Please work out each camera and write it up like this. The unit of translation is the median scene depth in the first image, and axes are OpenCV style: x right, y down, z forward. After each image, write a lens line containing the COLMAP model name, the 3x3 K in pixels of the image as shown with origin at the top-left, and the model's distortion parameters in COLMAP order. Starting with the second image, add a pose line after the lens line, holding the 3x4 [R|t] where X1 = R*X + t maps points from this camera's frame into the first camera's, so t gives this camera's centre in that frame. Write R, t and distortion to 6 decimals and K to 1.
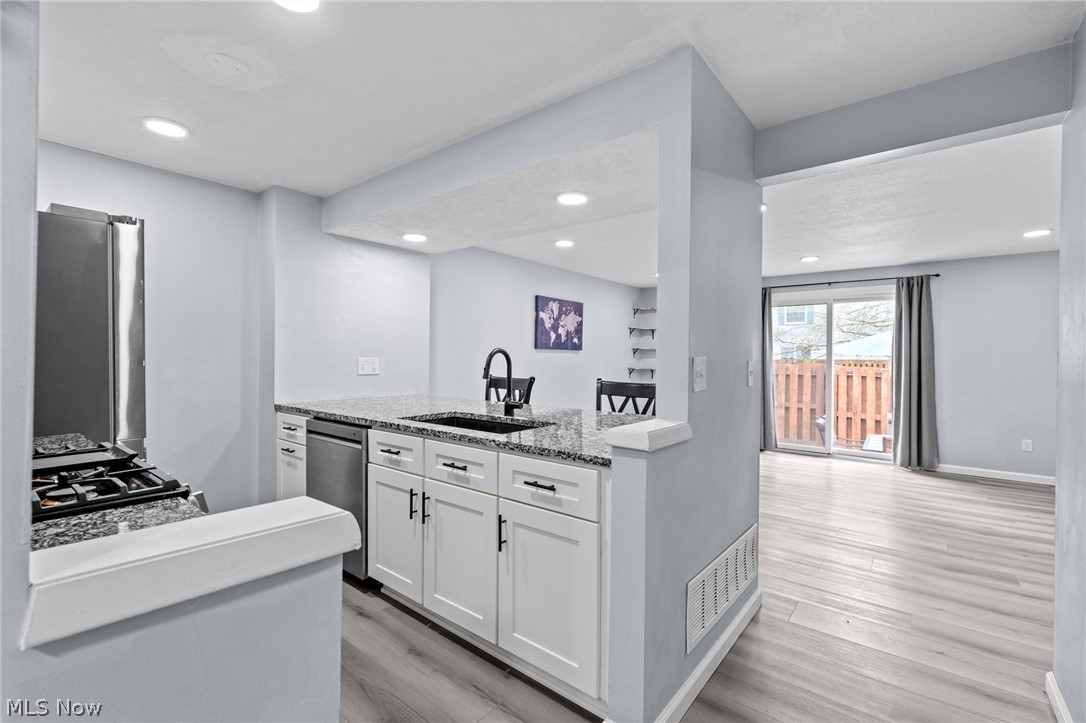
lens RADIAL K [[478.2, 0, 540.8], [0, 478.2, 359.0], [0, 0, 1]] dist [-0.000040, 0.000113]
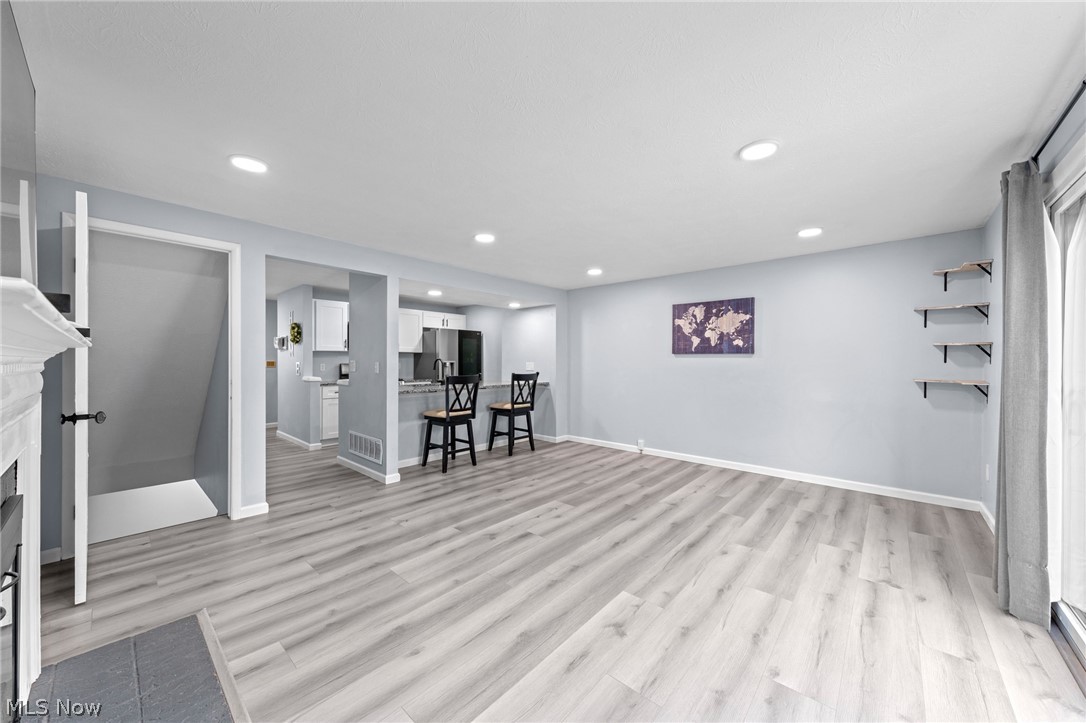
lens RADIAL K [[391.1, 0, 541.6], [0, 391.1, 360.3], [0, 0, 1]] dist [-0.002034, 0.000559]
pose [[-0.049138, -0.010599, -0.998736, 0.888043], [-0.005682, 0.999930, -0.010333, 0.003445], [0.998776, 0.005167, -0.049195, 0.743492]]
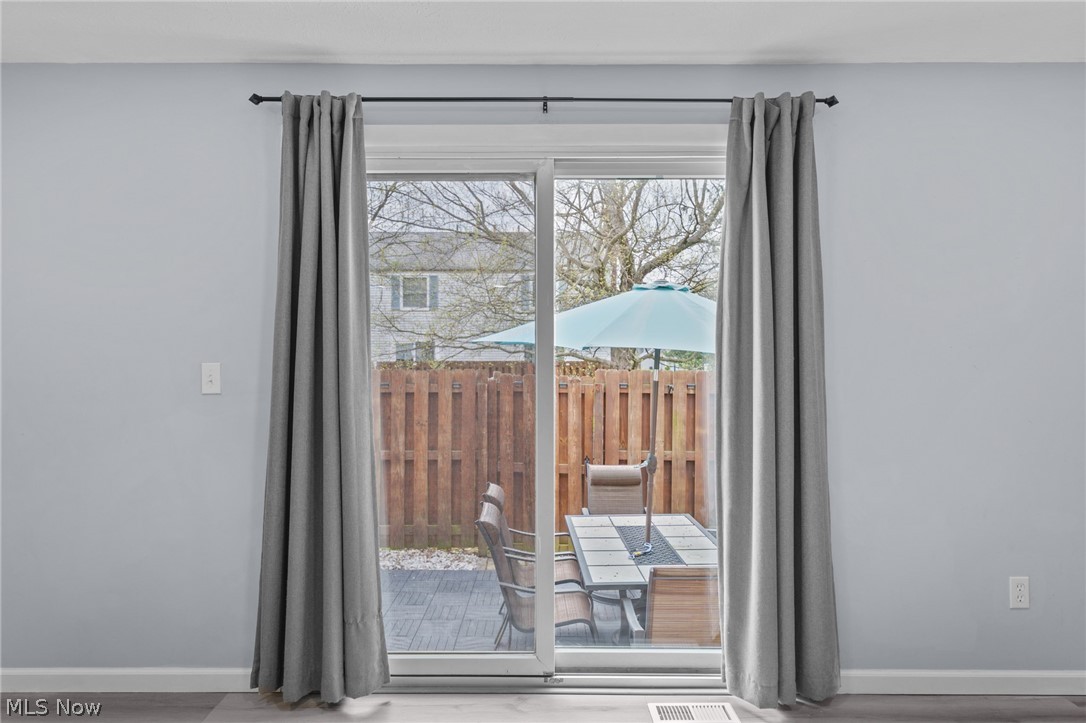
lens RADIAL K [[663.0, 0, 543.0], [0, 663.0, 361.5], [0, 0, 1]] dist [-0.002869, -0.000295]
pose [[0.774549, -0.008446, 0.632457, 0.363718], [0.008132, 0.999961, 0.003395, 0.000089], [-0.632461, 0.002513, 0.774588, 0.728532]]
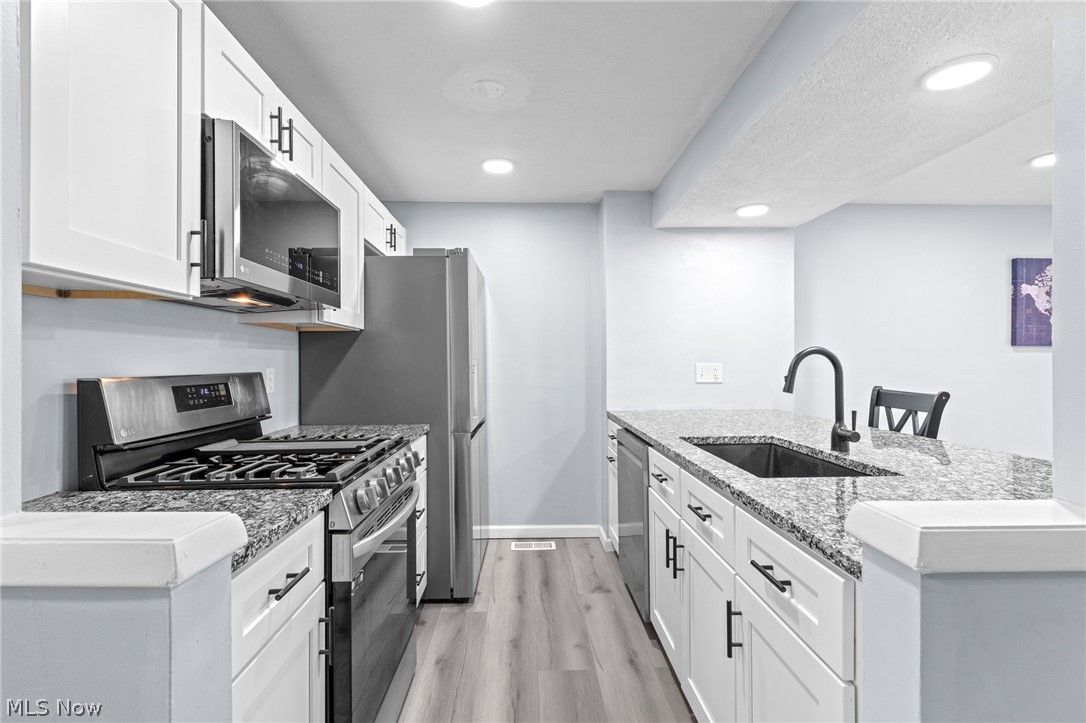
lens RADIAL K [[515.7, 0, 540.9], [0, 515.7, 360.1], [0, 0, 1]] dist [0.001073, 0.000073]
pose [[0.654557, -0.013368, -0.755894, 0.092030], [0.006340, 0.999906, -0.012194, 0.000942], [0.755986, 0.003189, 0.654580, 0.110222]]
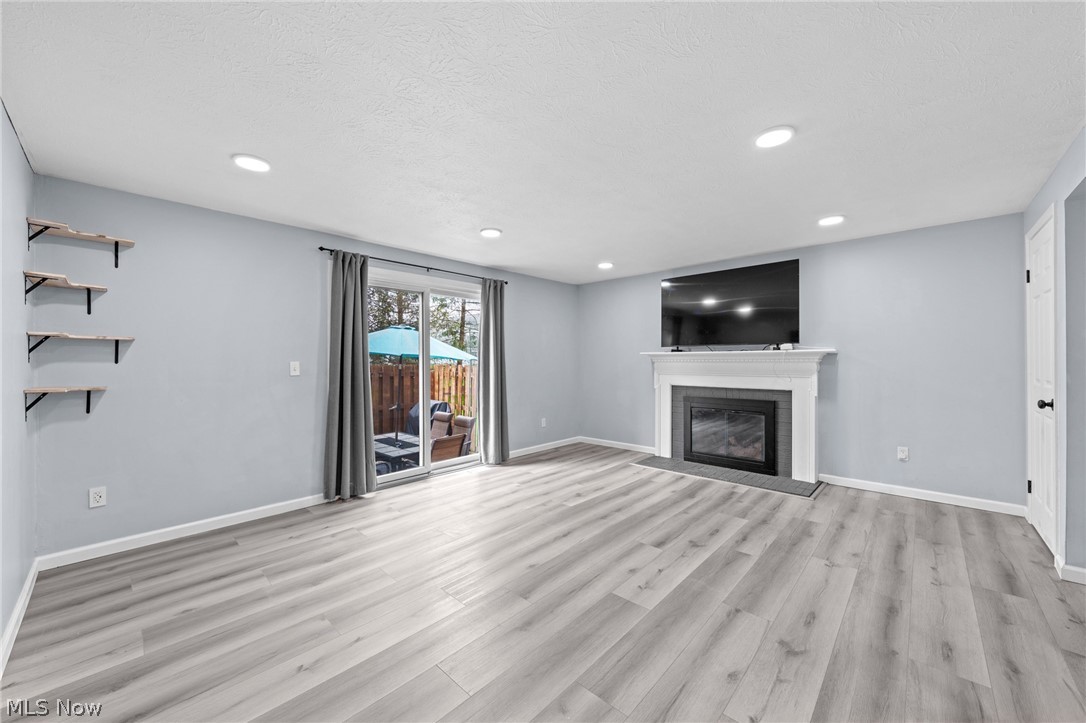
lens RADIAL K [[406.9, 0, 541.3], [0, 406.9, 360.2], [0, 0, 1]] dist [-0.000982, 0.000099]
pose [[0.074002, -0.010215, 0.997206, -0.100155], [0.008059, 0.999921, 0.009645, -0.004429], [-0.997226, 0.007323, 0.074078, 0.802732]]
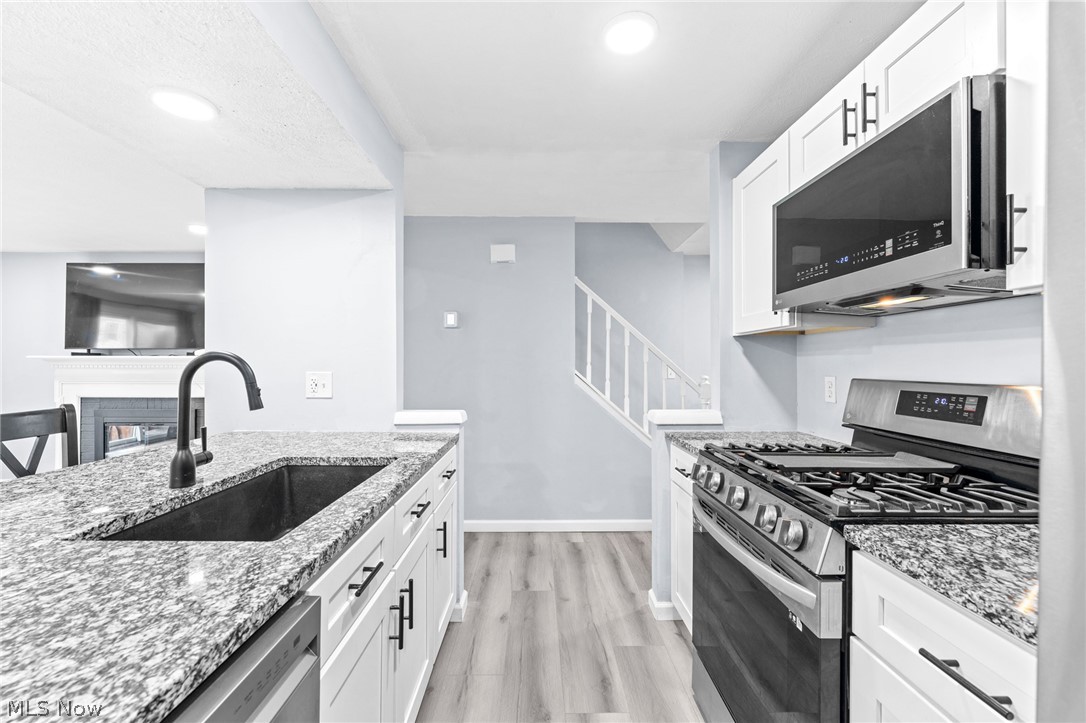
lens RADIAL K [[452.4, 0, 543.0], [0, 452.4, 361.5], [0, 0, 1]] dist [-0.002137, -0.000865]
pose [[-0.641148, -0.004537, 0.767404, -0.309361], [-0.004338, 0.999988, 0.002288, -0.006334], [-0.767405, -0.001862, -0.641160, 0.470996]]
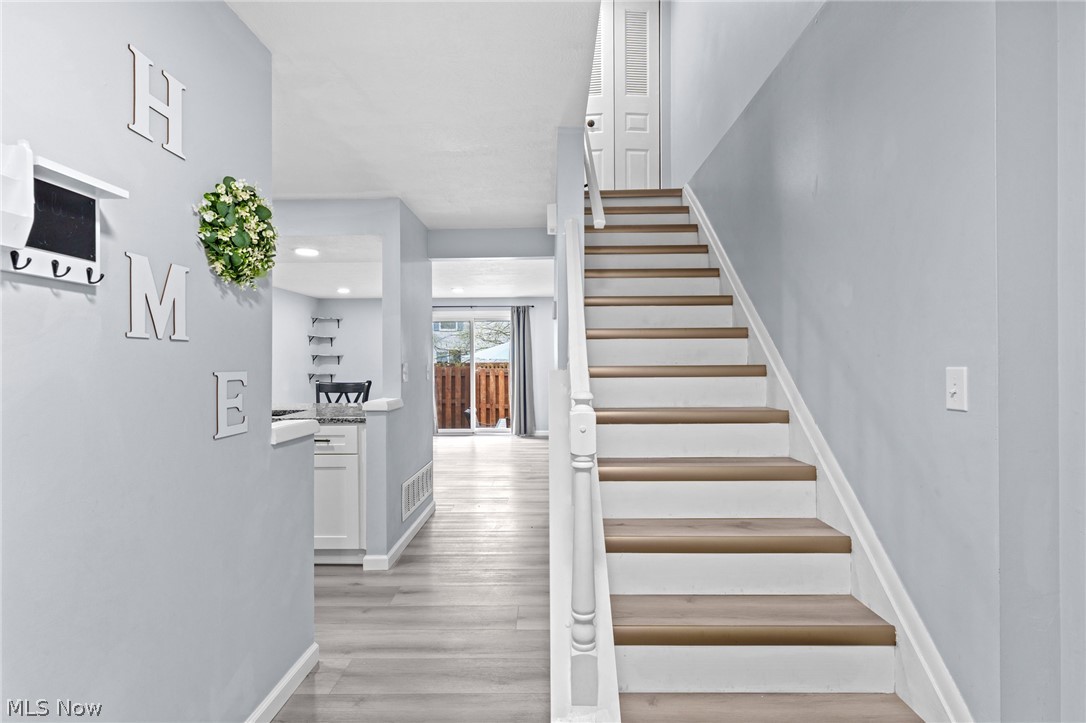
lens RADIAL K [[515.7, 0, 540.9], [0, 515.7, 360.1], [0, 0, 1]] dist [0.001073, 0.000073]
pose [[0.785484, -0.011819, 0.618769, -0.155480], [0.016176, 0.999868, -0.001437, -0.001746], [-0.618671, 0.011138, 0.785571, -0.282933]]
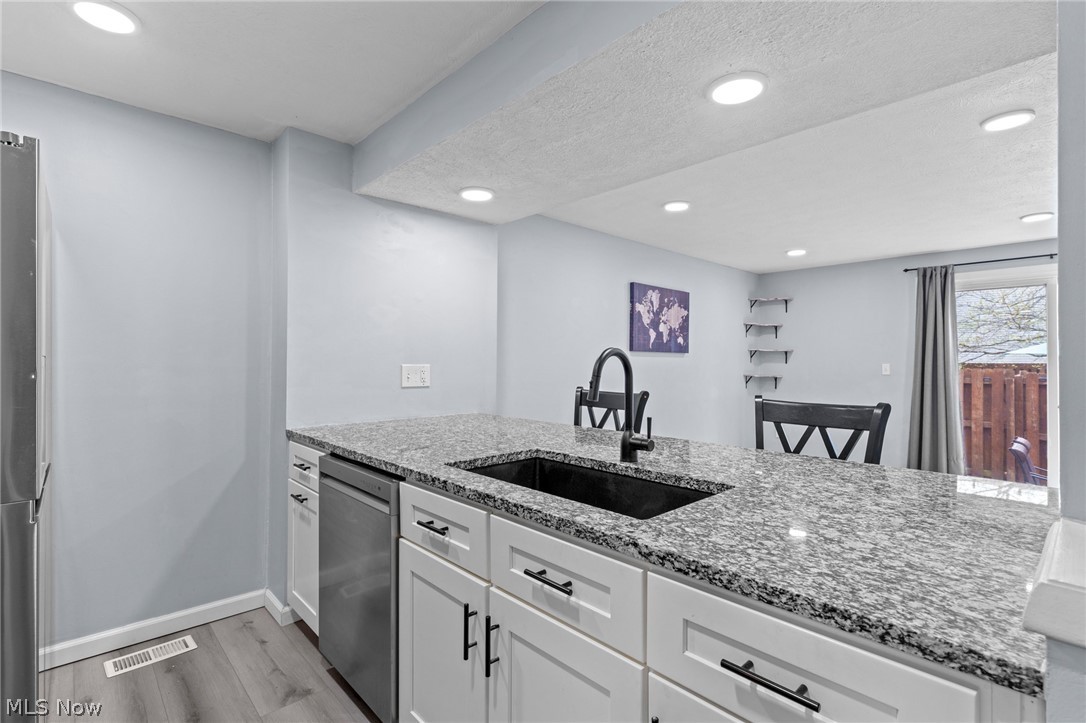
lens RADIAL K [[509.2, 0, 542.6], [0, 509.2, 354.9], [0, 0, 1]] dist [0.002125, -0.000170]
pose [[0.990514, -0.006473, -0.137262, -0.039318], [0.004009, 0.999826, -0.018223, -0.001105], [0.137356, 0.017500, 0.990367, 0.165322]]
